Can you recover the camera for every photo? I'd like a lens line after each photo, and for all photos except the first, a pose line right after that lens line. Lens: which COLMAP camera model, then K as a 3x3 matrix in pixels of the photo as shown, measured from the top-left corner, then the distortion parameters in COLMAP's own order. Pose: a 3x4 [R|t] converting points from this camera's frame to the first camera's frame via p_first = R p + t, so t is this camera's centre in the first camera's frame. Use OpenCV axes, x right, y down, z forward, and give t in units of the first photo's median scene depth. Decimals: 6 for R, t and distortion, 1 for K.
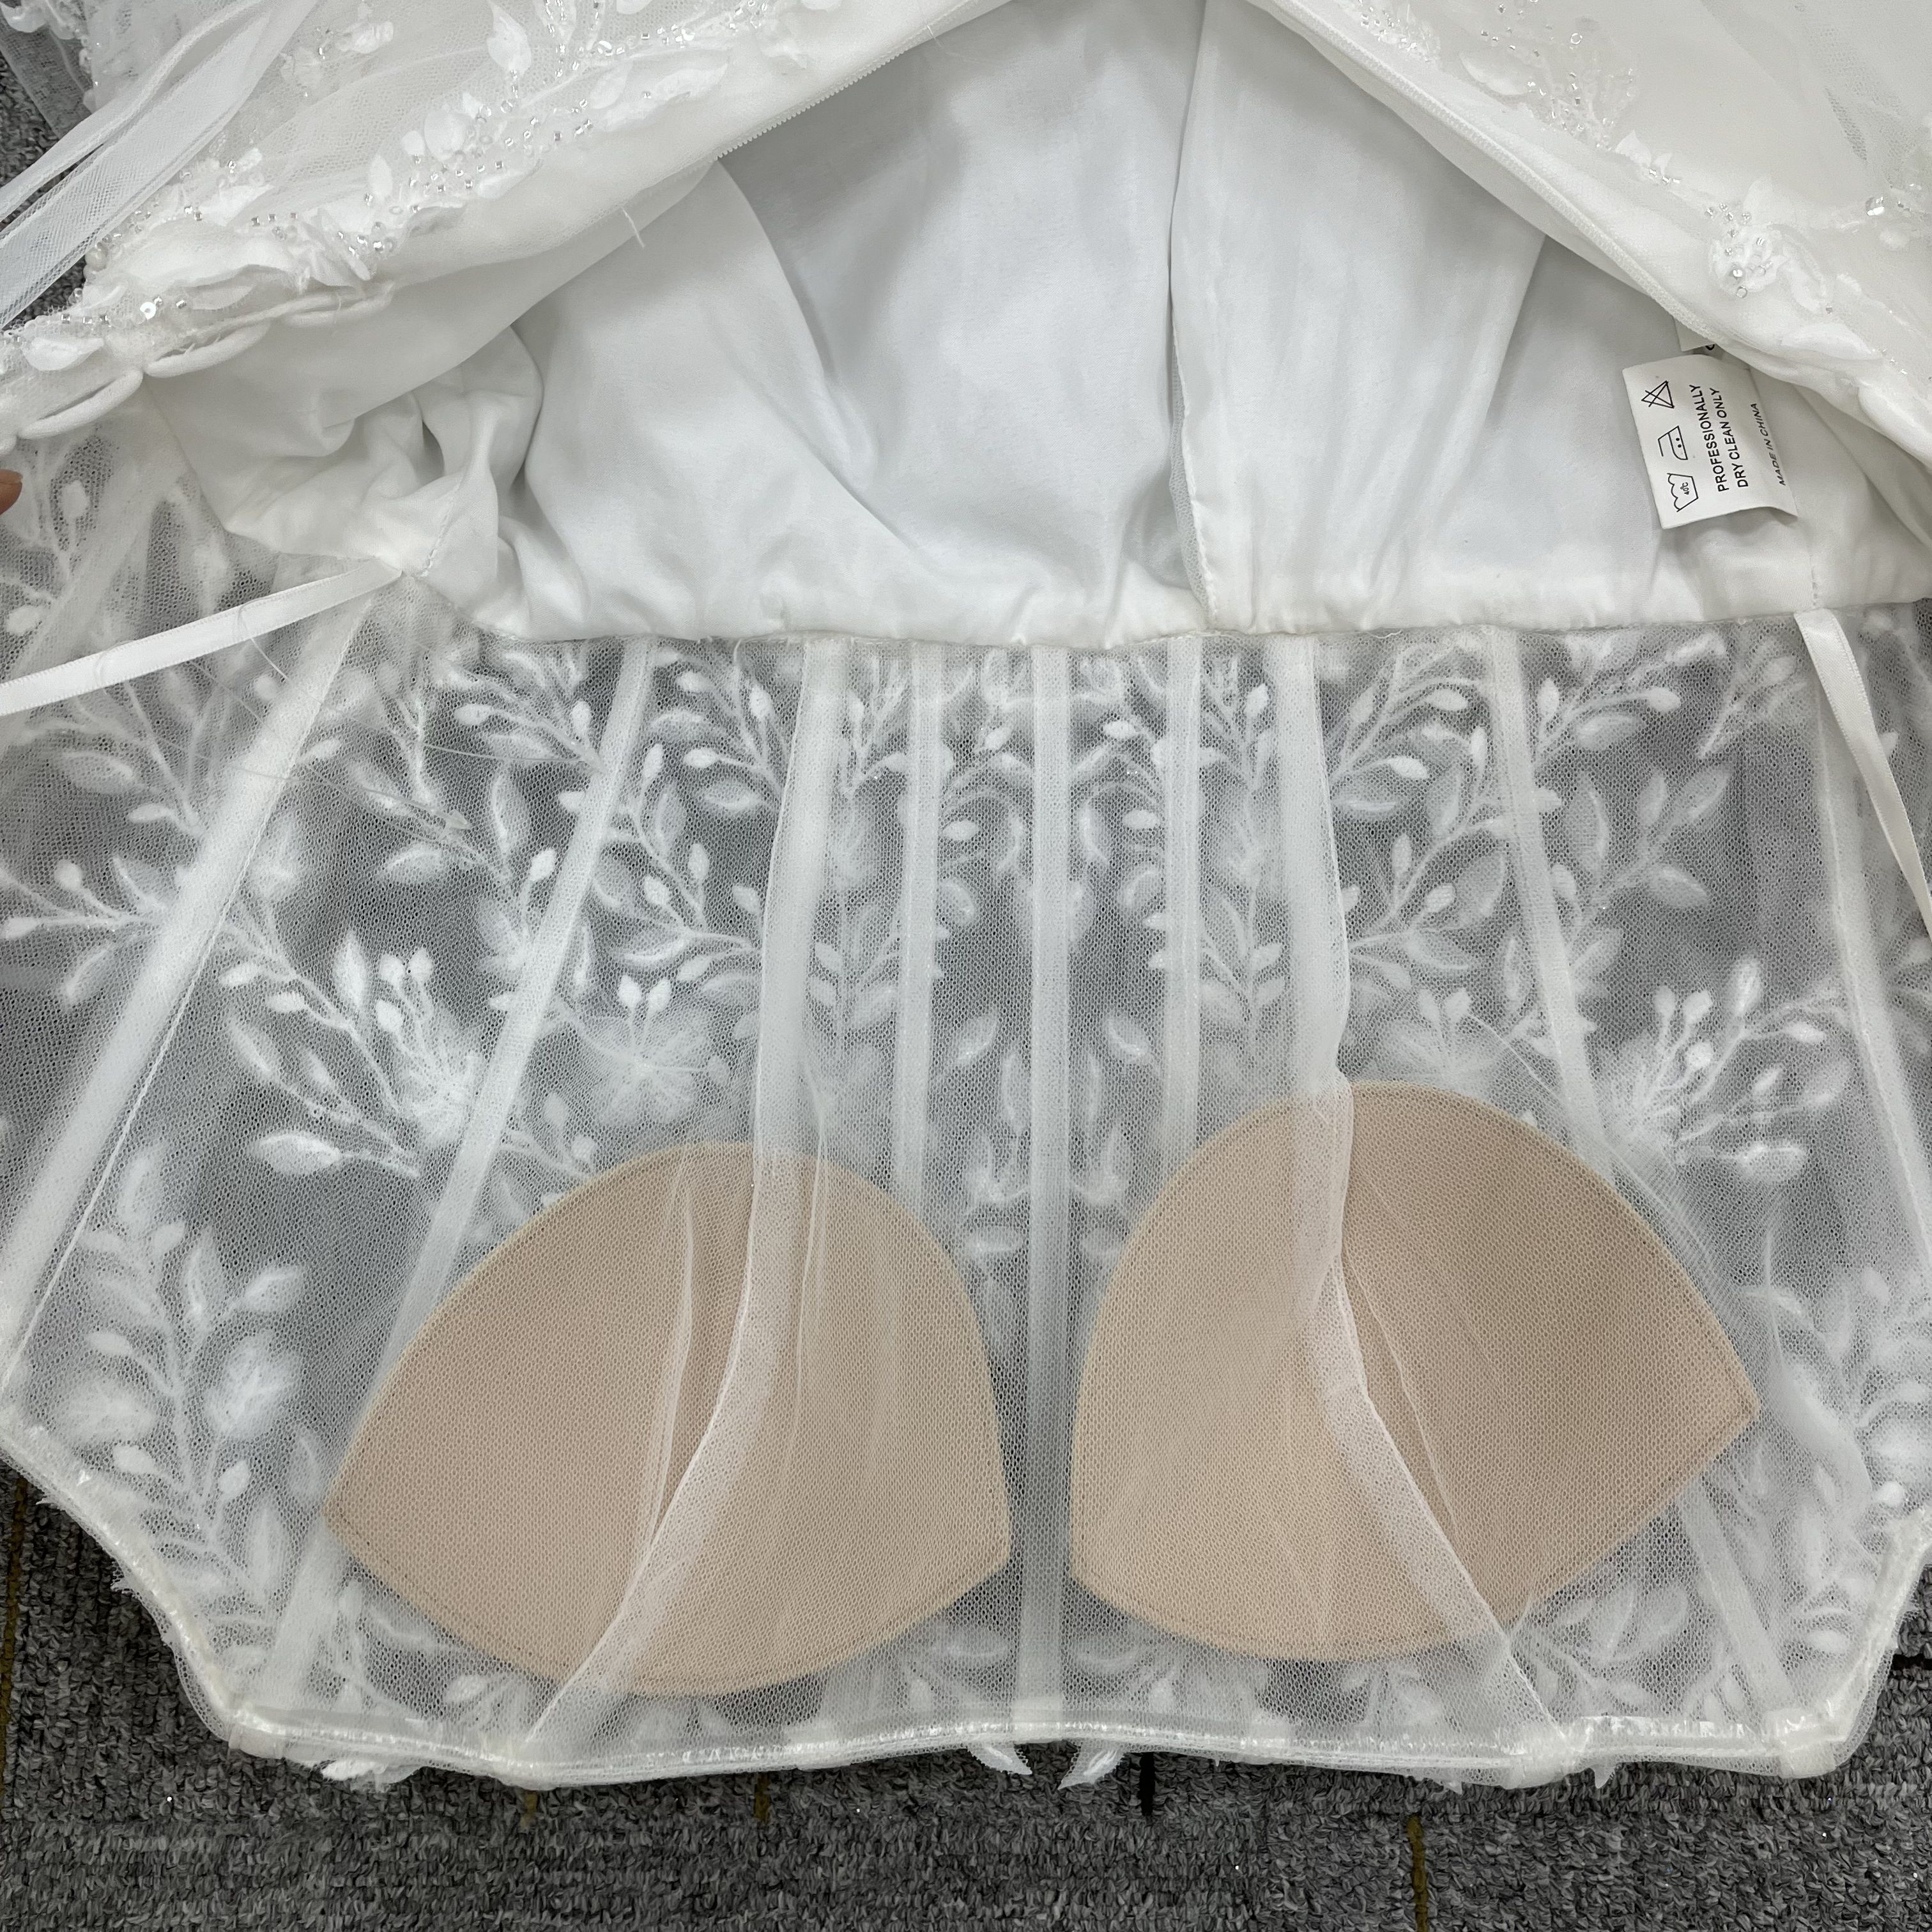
lens RADIAL K [[1950.4, 0, 946.0], [0, 1950.4, 967.0], [0, 0, 1]] dist [0.063293, -0.066273]
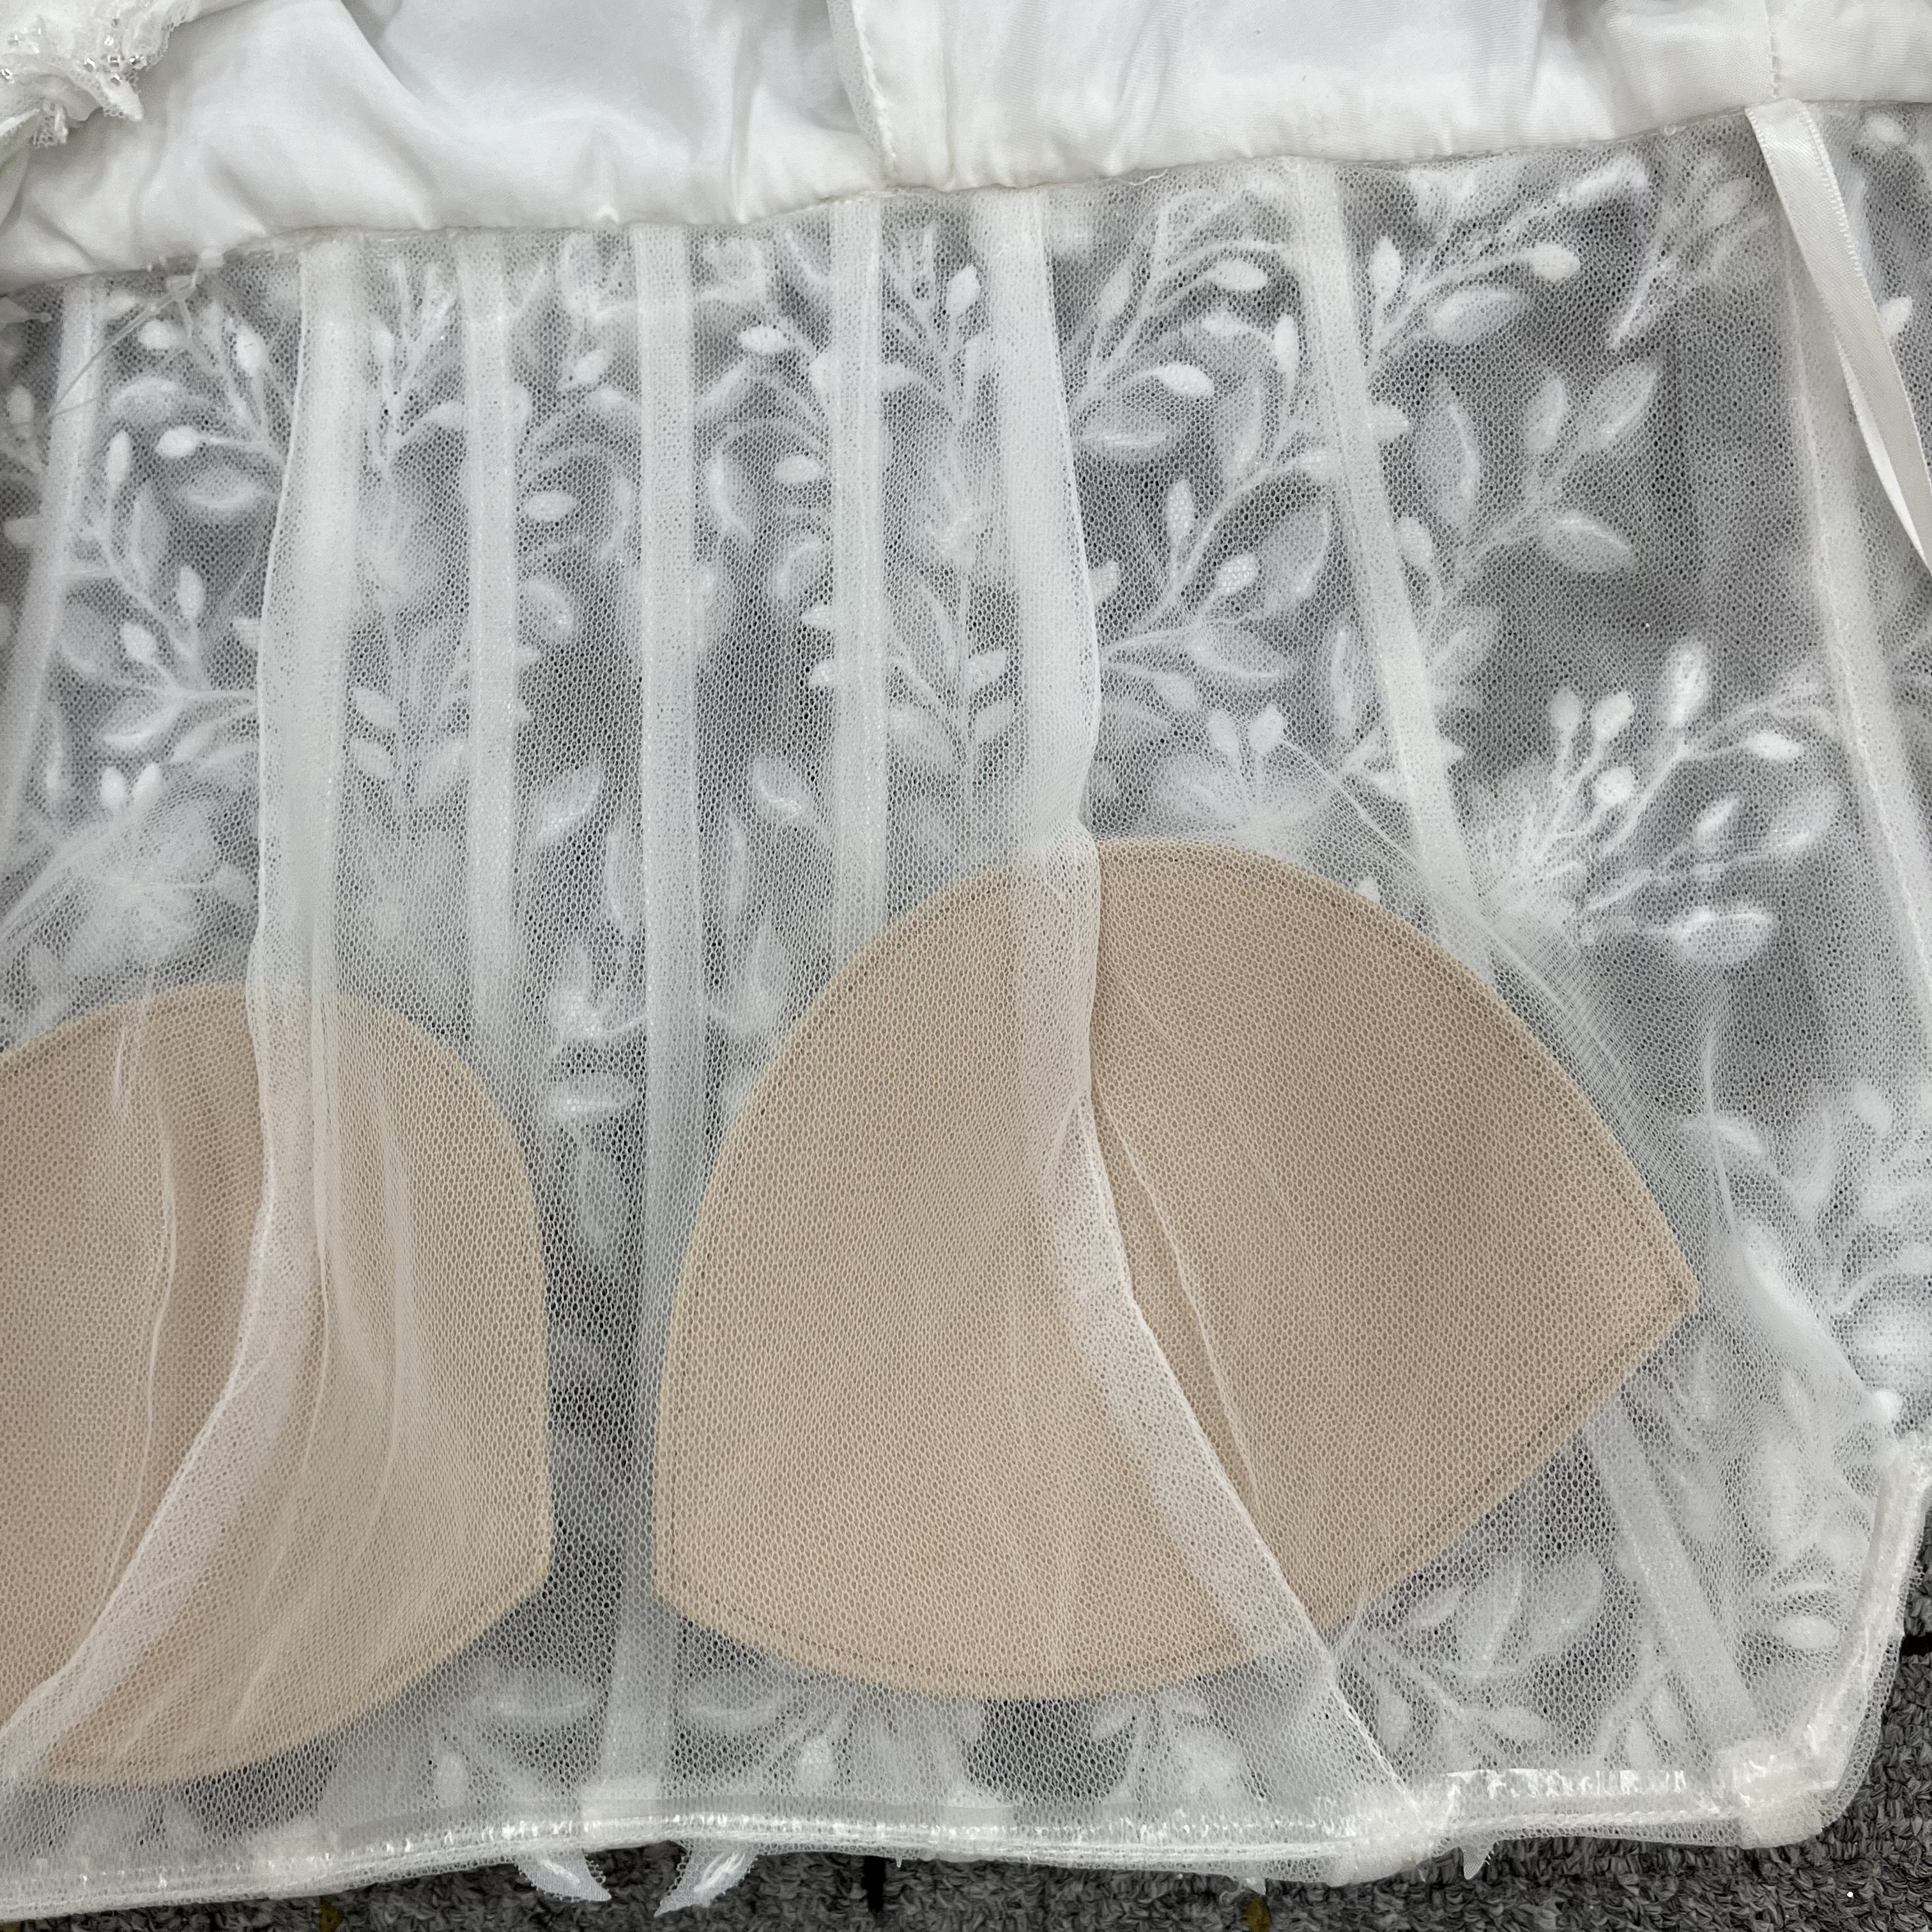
lens RADIAL K [[1956.0, 0, 942.8], [0, 1956.0, 949.8], [0, 0, 1]] dist [0.075866, -0.108587]
pose [[0.999174, -0.037164, 0.016436, 0.133850], [0.036247, 0.997939, 0.052959, 0.056362], [-0.018370, -0.052320, 0.998461, 0.308936]]
